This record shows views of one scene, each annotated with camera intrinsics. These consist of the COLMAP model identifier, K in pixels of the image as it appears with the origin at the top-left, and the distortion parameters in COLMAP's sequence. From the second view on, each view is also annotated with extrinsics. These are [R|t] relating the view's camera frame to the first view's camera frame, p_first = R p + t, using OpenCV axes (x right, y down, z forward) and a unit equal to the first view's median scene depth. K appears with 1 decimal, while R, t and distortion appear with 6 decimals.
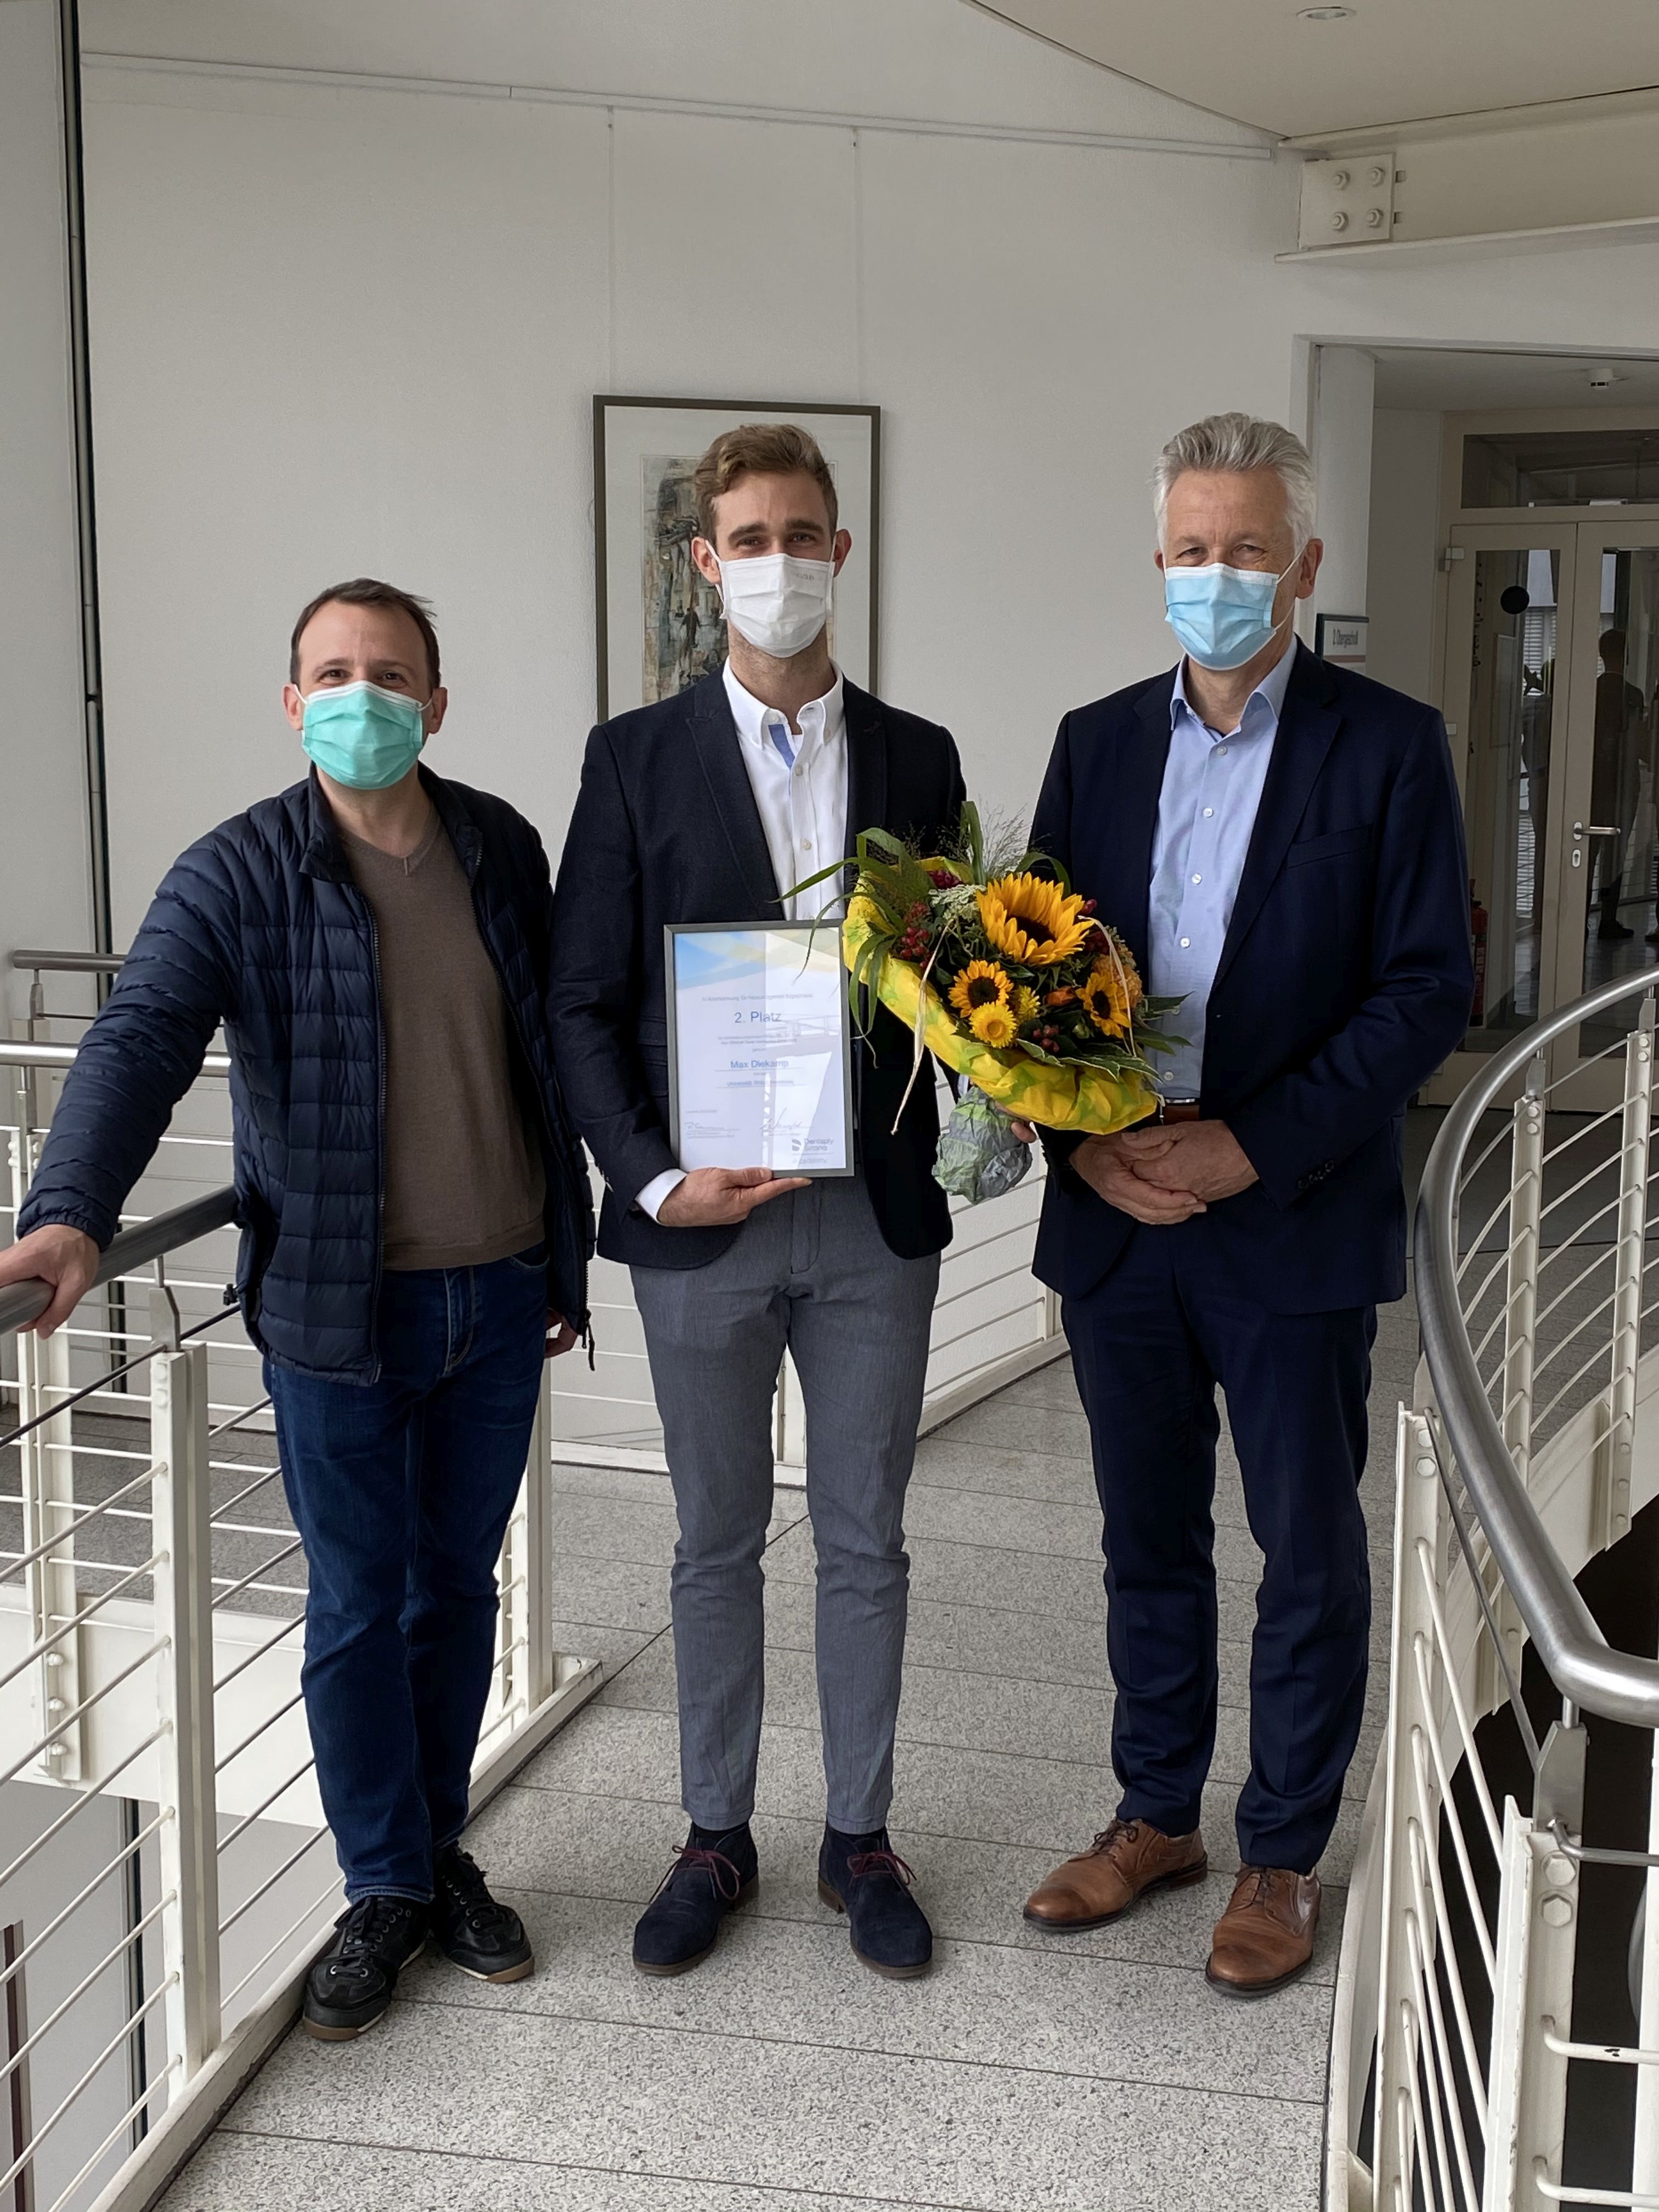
lens RADIAL K [[2685.4, 0, 829.5], [0, 2685.4, 1106.0], [0, 0, 1]] dist [0.002737, -0.004999]
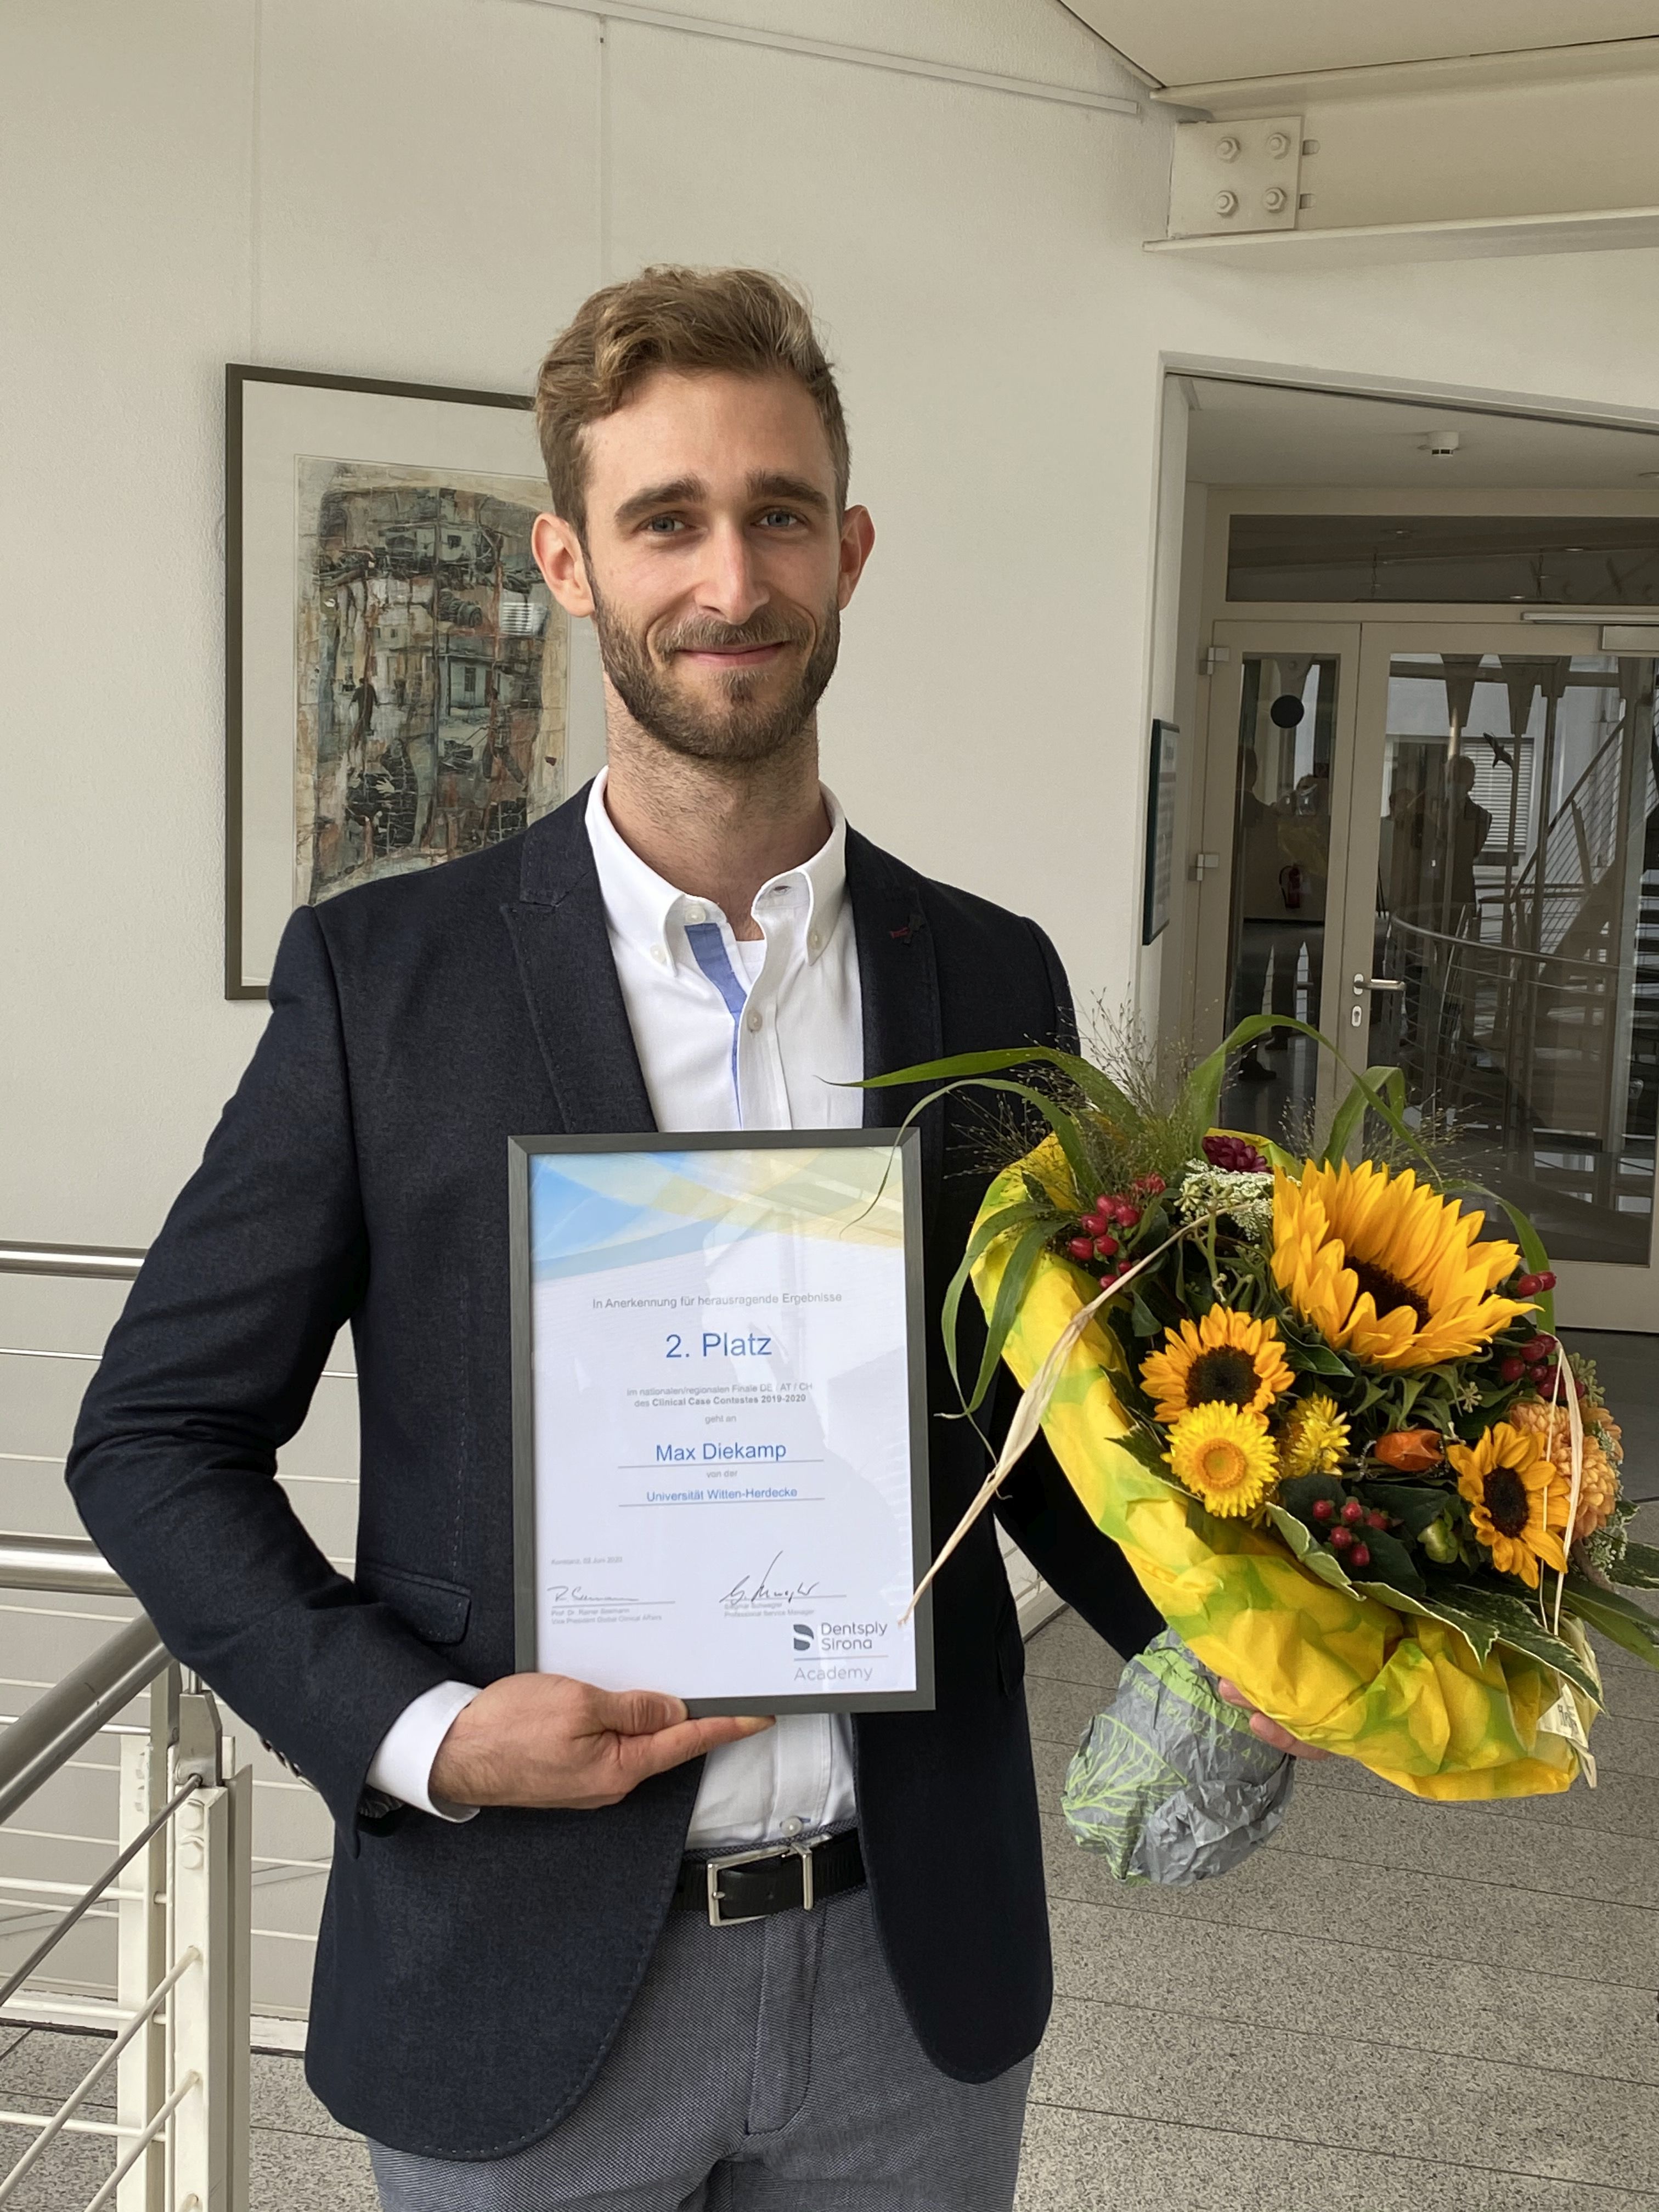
lens RADIAL K [[2685.4, 0, 829.5], [0, 2685.4, 1106.0], [0, 0, 1]] dist [0.002737, -0.004999]
pose [[0.984974, 0.007493, 0.172541, -0.052434], [-0.000880, 0.999263, -0.038367, -0.048786], [-0.172701, 0.037639, 0.984255, 0.302298]]
